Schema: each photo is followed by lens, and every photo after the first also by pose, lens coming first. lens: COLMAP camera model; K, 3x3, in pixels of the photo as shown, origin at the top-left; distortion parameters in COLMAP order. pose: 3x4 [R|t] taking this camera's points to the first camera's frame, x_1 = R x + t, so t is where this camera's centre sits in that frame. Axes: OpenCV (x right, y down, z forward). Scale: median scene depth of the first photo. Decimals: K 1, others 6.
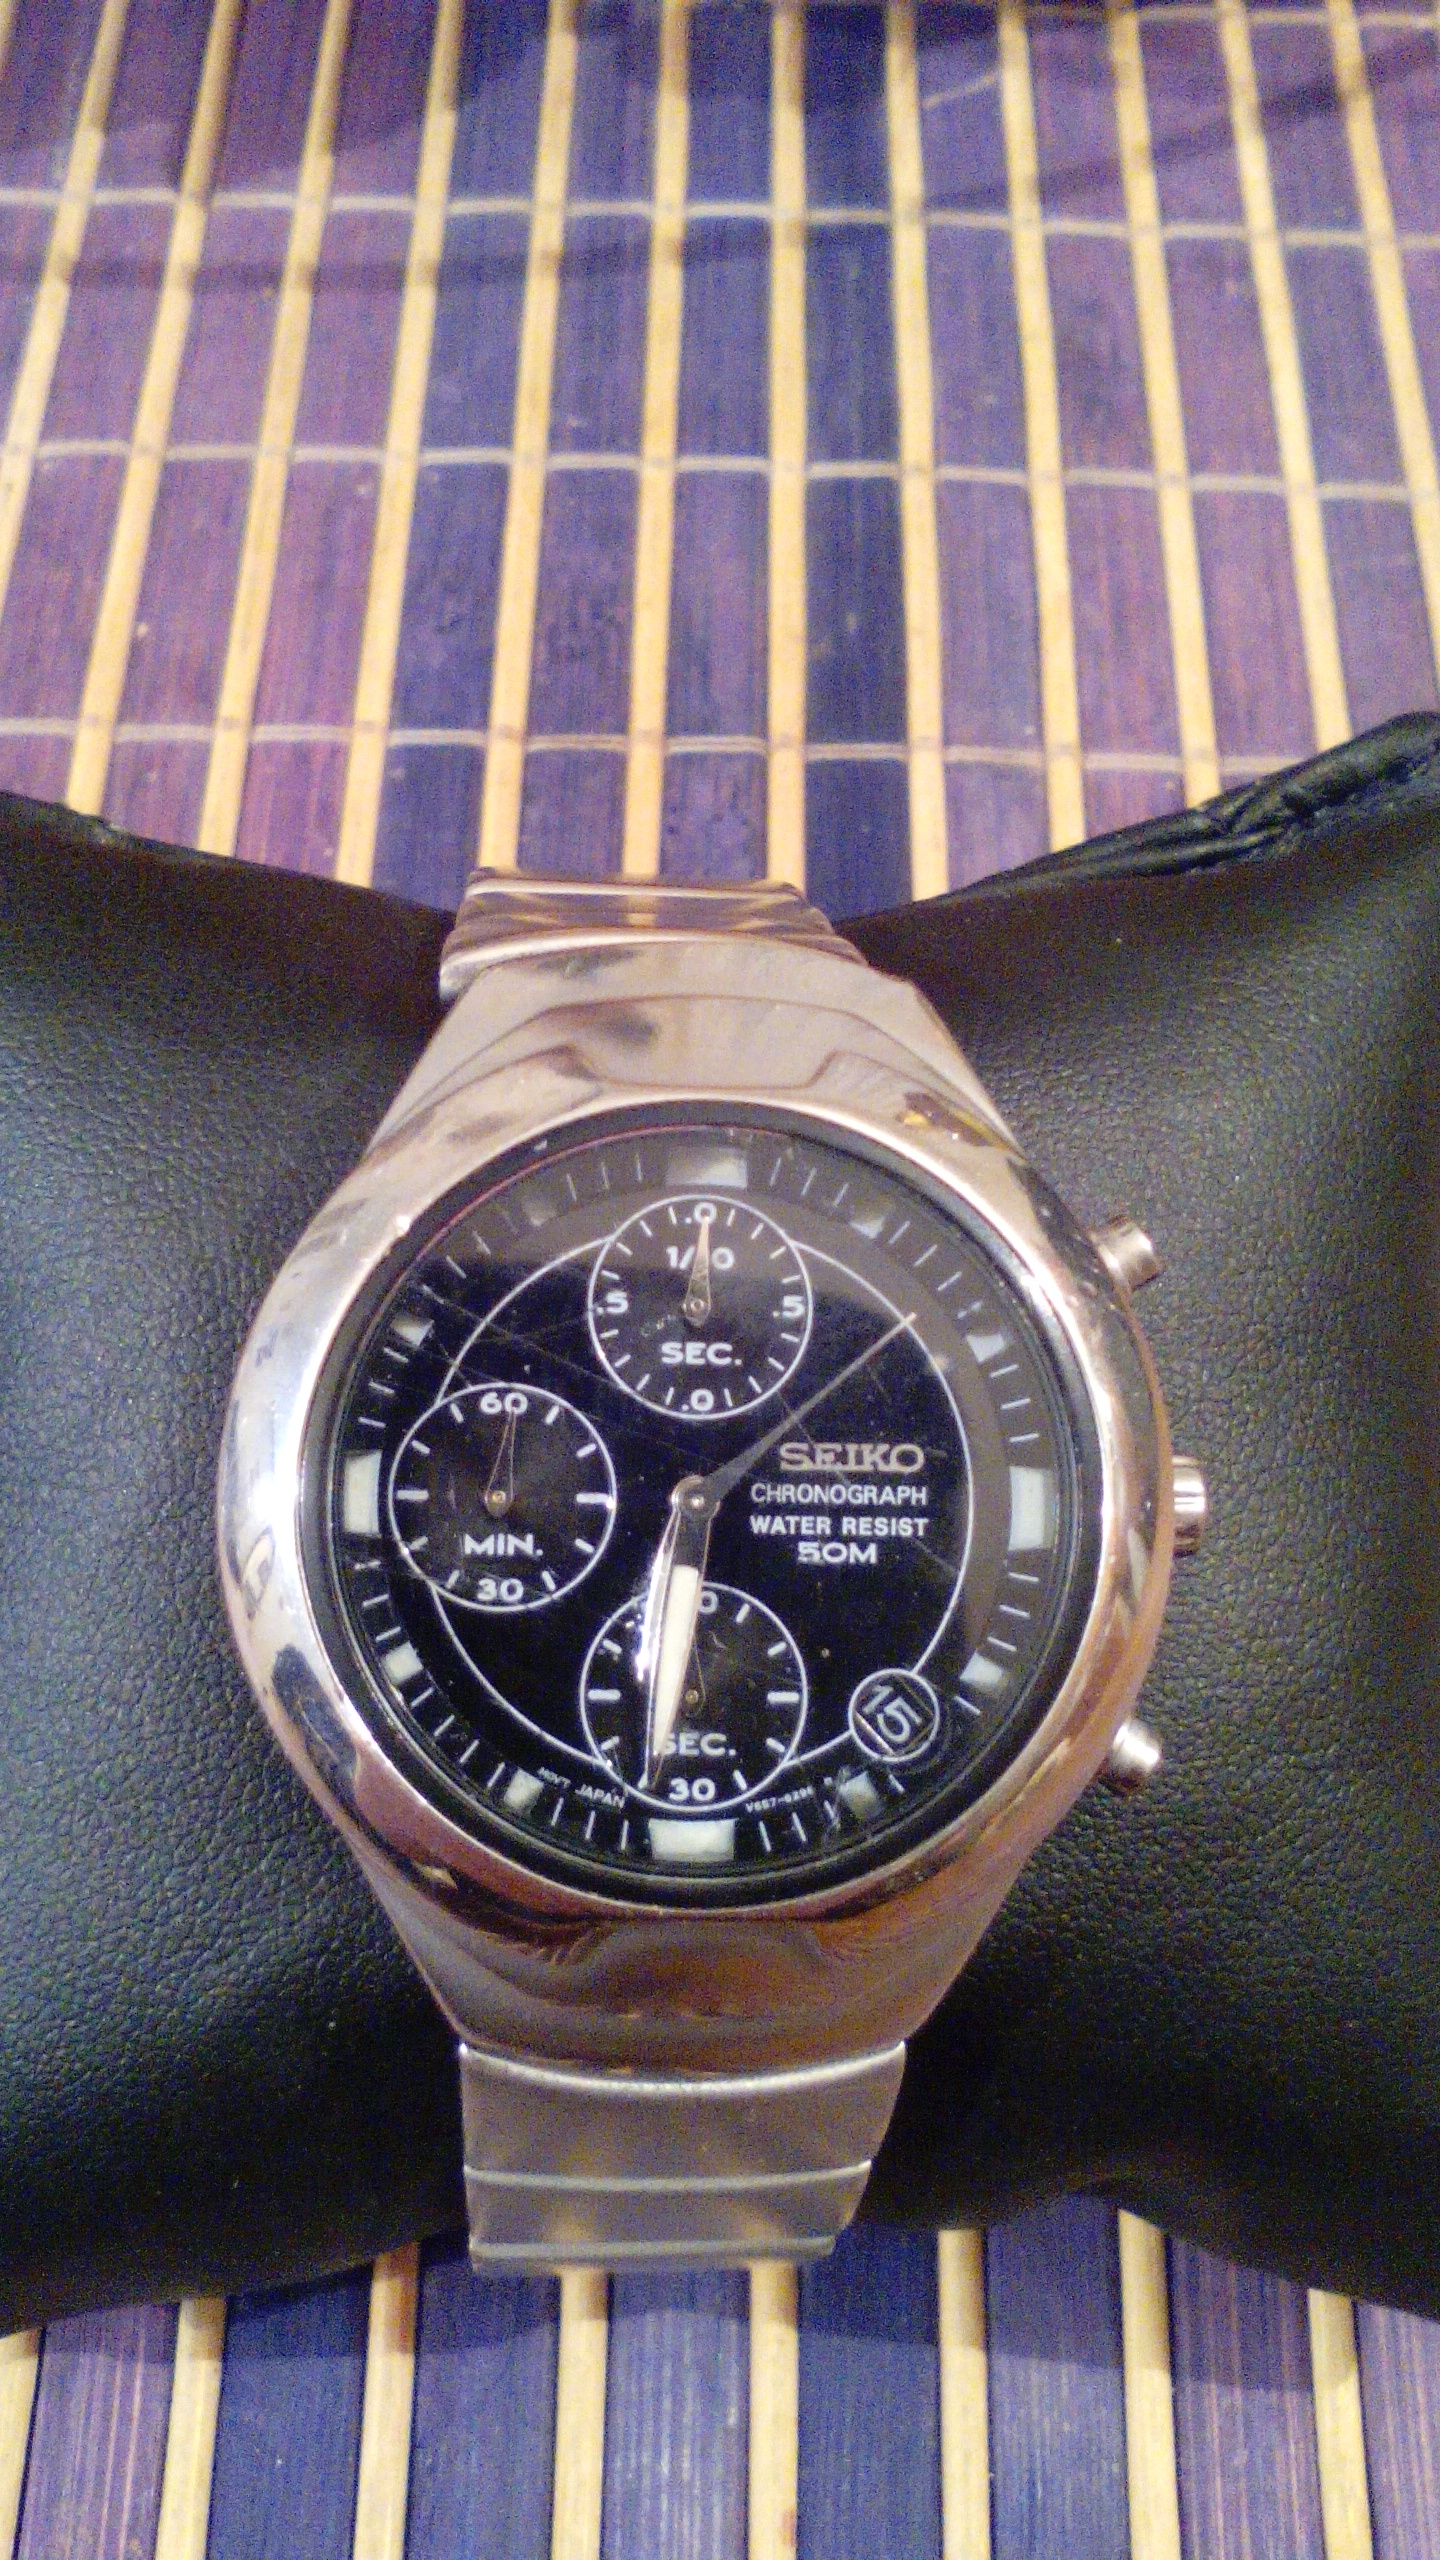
lens RADIAL K [[2623.4, 0, 719.5], [0, 2623.4, 1252.5], [0, 0, 1]] dist [-0.096105, 0.000000]
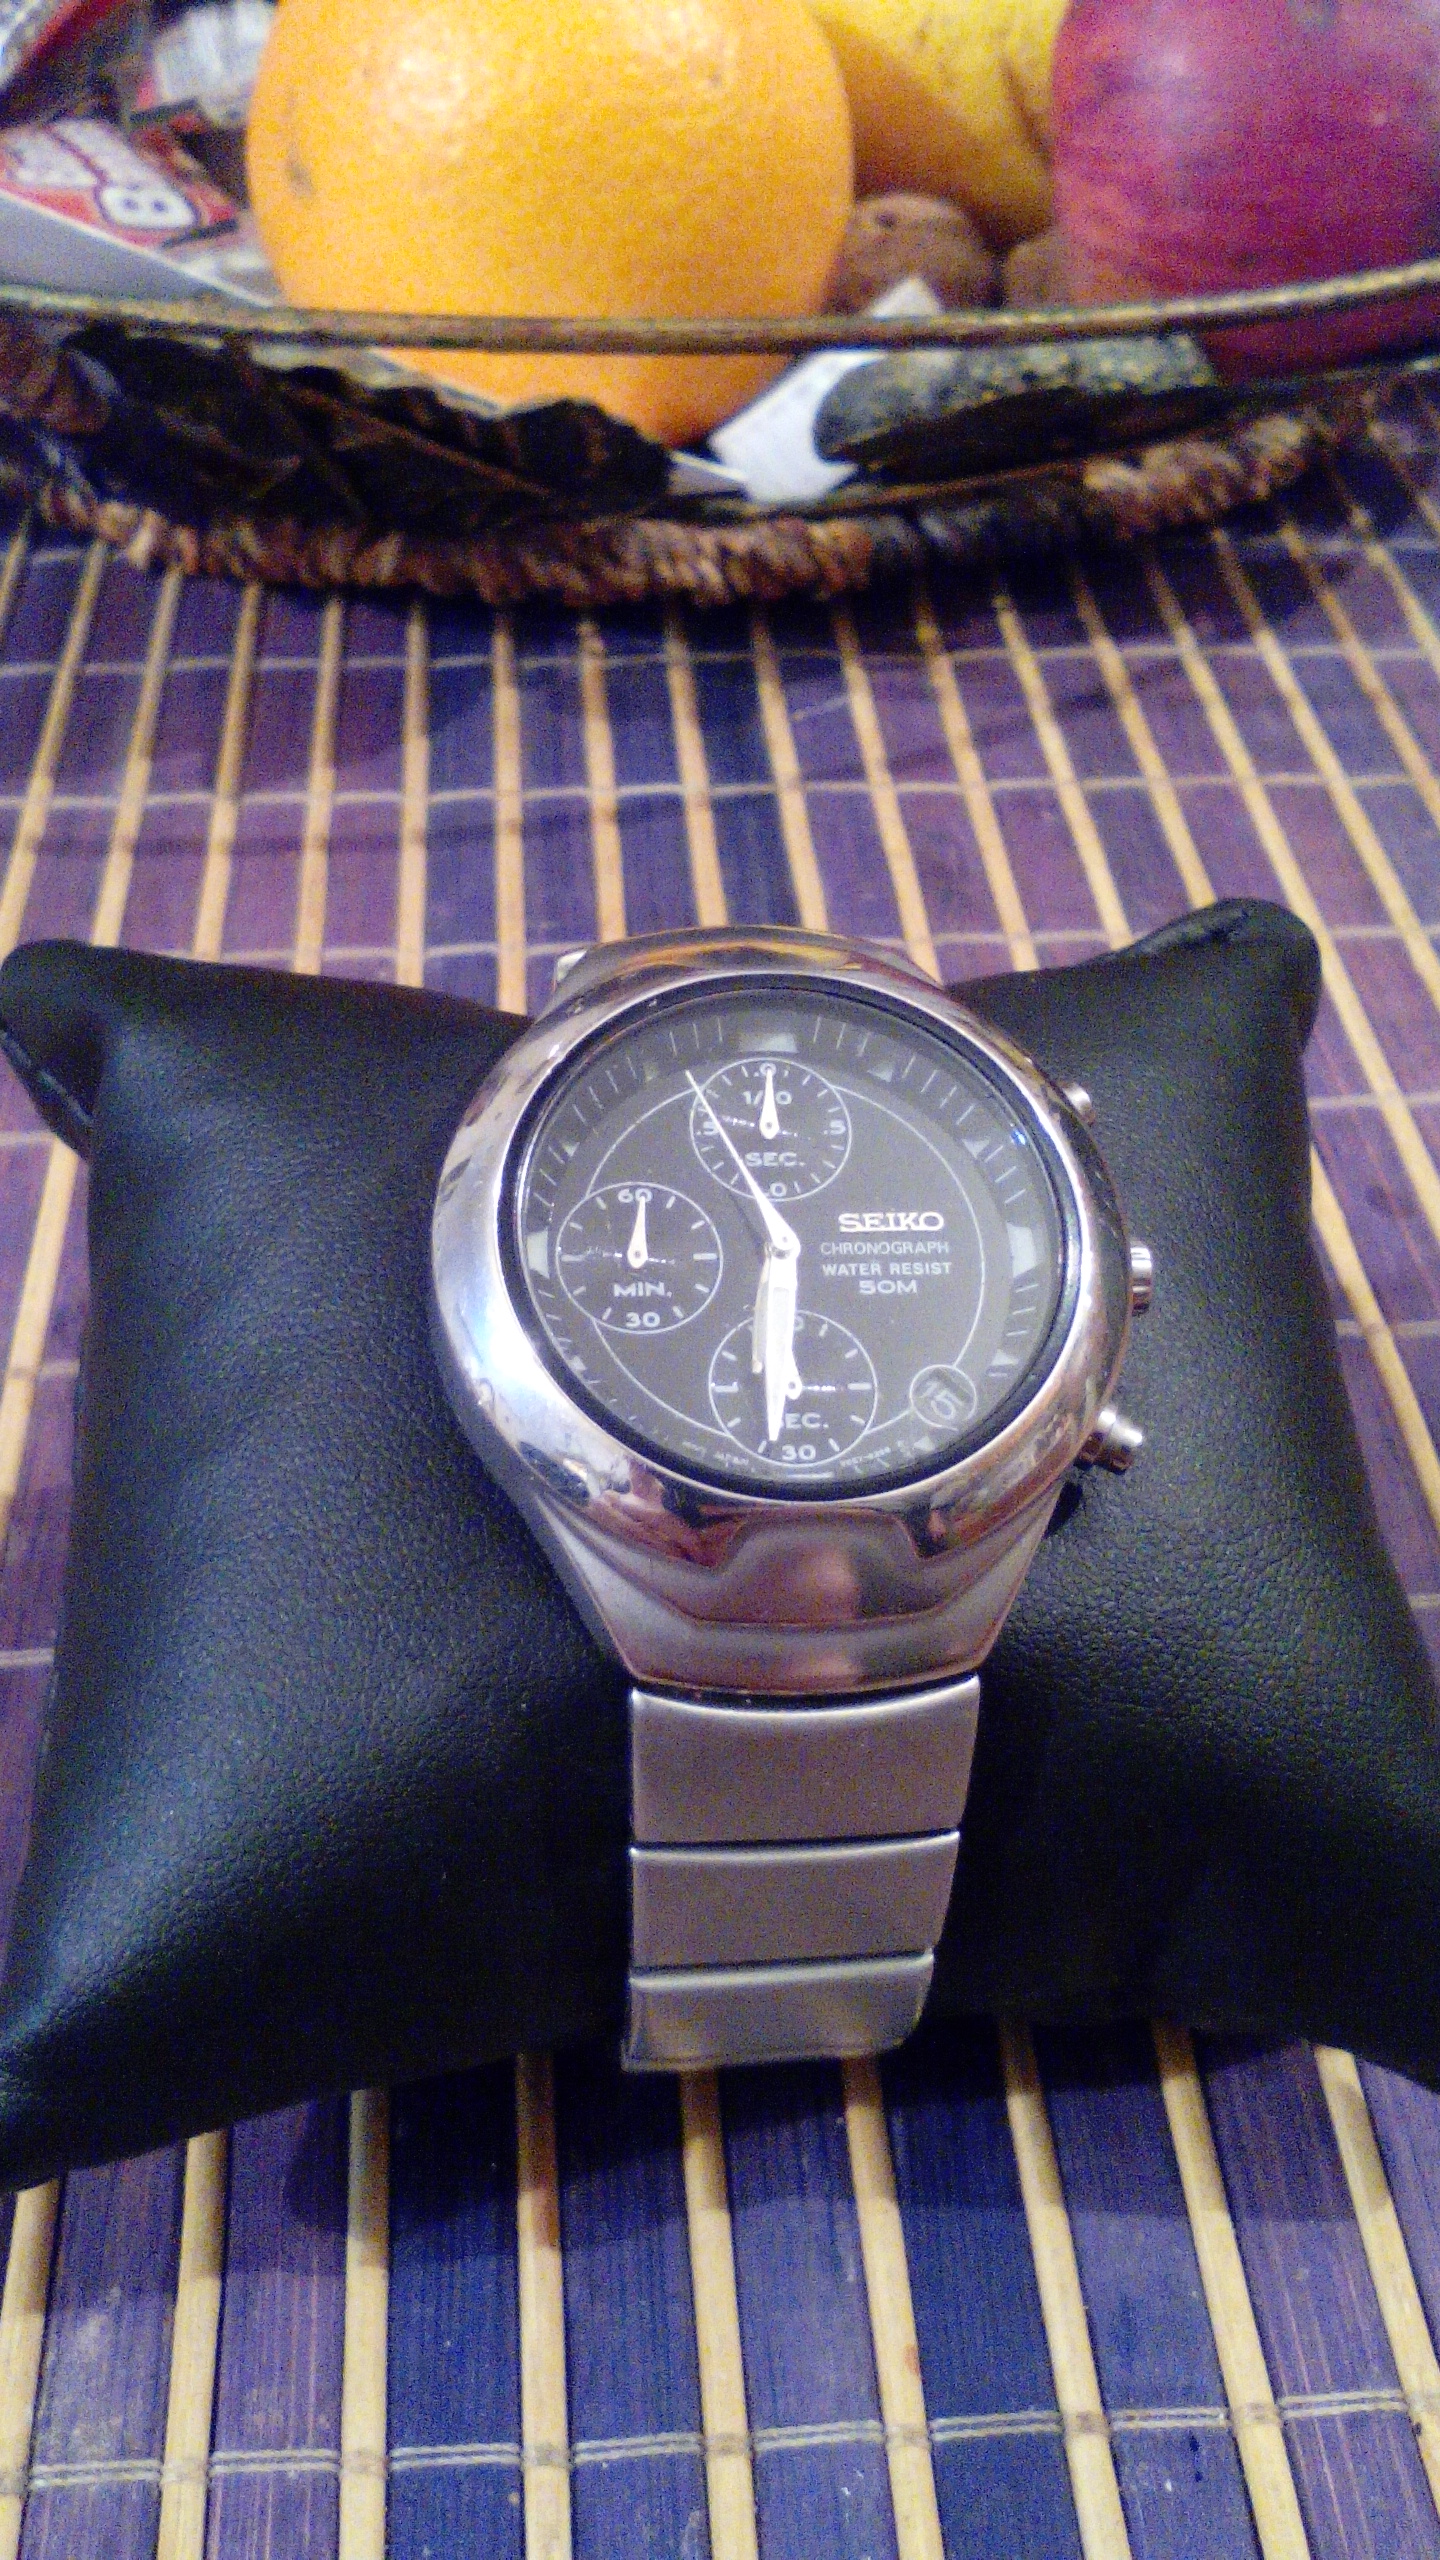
lens RADIAL K [[2623.4, 0, 726.2], [0, 2623.4, 1300.7], [0, 0, 1]] dist [-0.096105, 0.000000]
pose [[0.995698, -0.063722, 0.067266, -0.066533], [0.082804, 0.937718, -0.337386, 0.292836], [-0.041577, 0.341504, 0.938960, -0.135711]]
